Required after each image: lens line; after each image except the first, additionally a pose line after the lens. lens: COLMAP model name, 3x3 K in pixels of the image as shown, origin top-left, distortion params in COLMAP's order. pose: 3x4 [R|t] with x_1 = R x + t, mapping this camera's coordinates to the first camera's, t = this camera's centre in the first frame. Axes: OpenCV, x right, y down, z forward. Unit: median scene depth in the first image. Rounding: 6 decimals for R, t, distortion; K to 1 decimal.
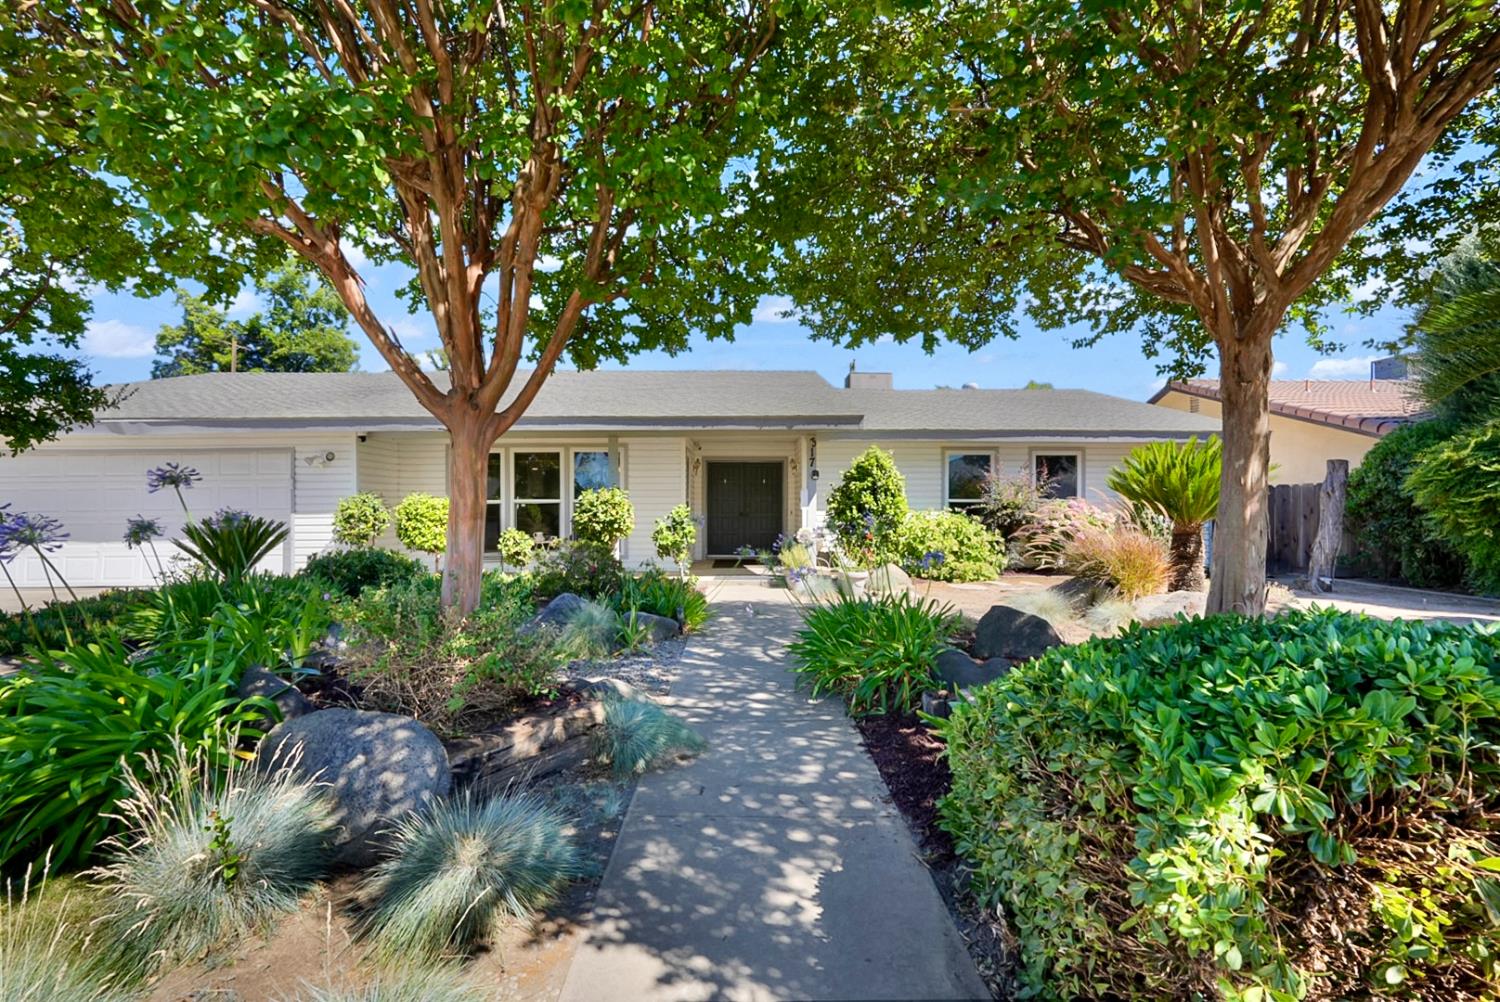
lens RADIAL K [[666.3, 0, 744.1], [0, 666.3, 498.8], [0, 0, 1]] dist [-0.000898, 0.000235]
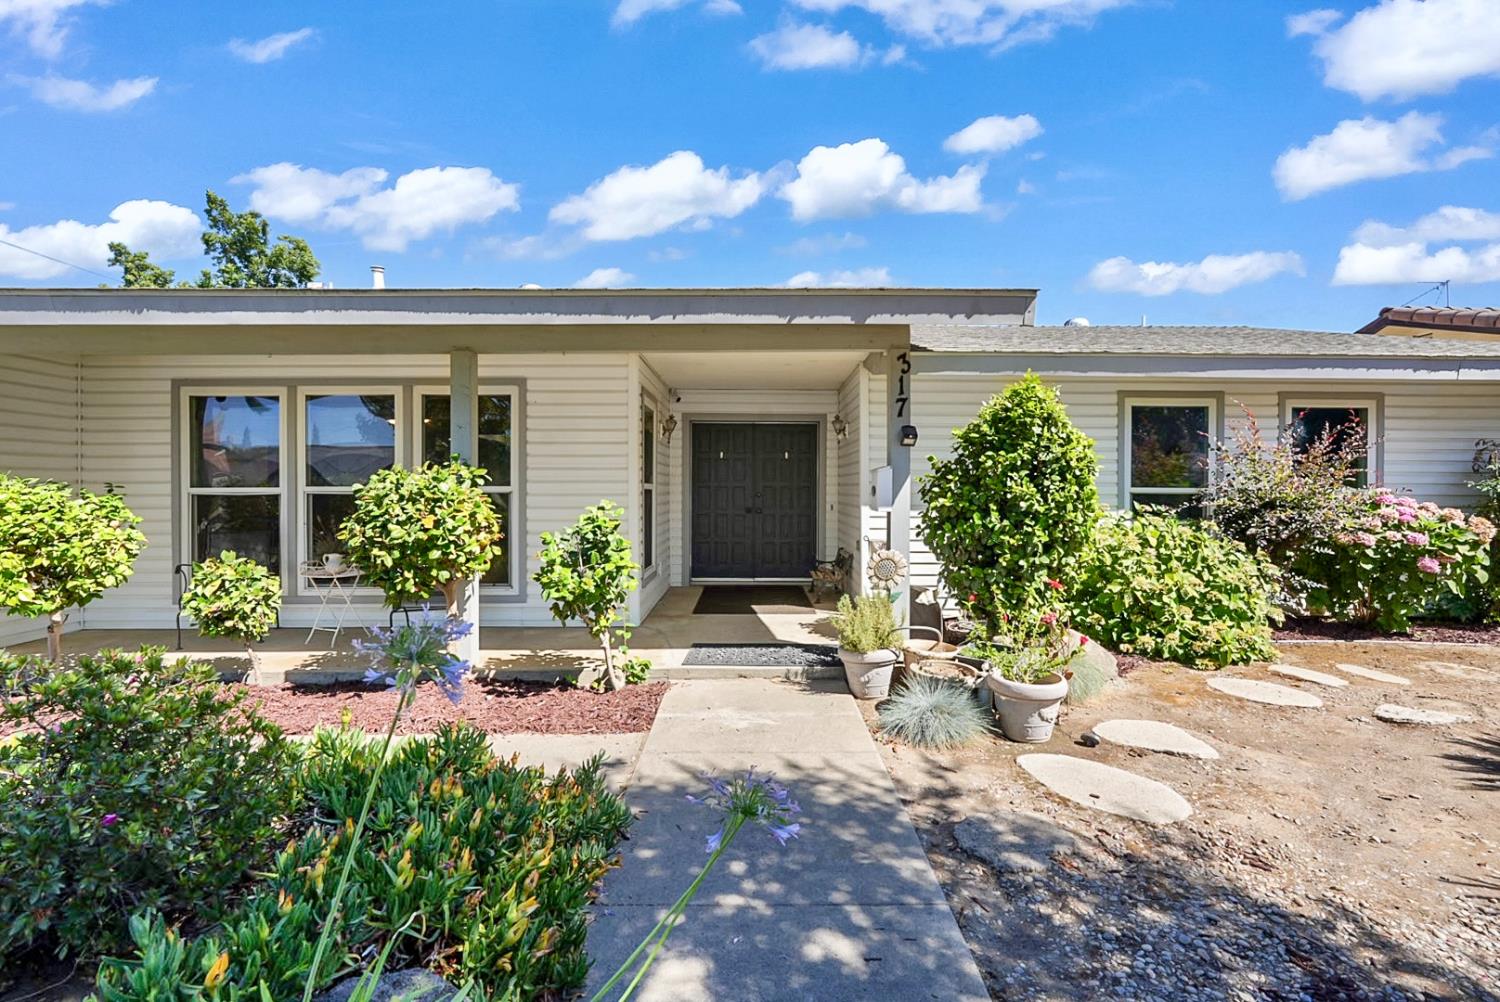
lens RADIAL K [[666.3, 0, 744.1], [0, 666.3, 498.8], [0, 0, 1]] dist [-0.000898, 0.000235]
pose [[0.999907, 0.002911, -0.013318, 0.001510], [-0.002574, 0.999679, 0.025185, -0.003765], [0.013387, -0.025149, 0.999594, 0.532299]]
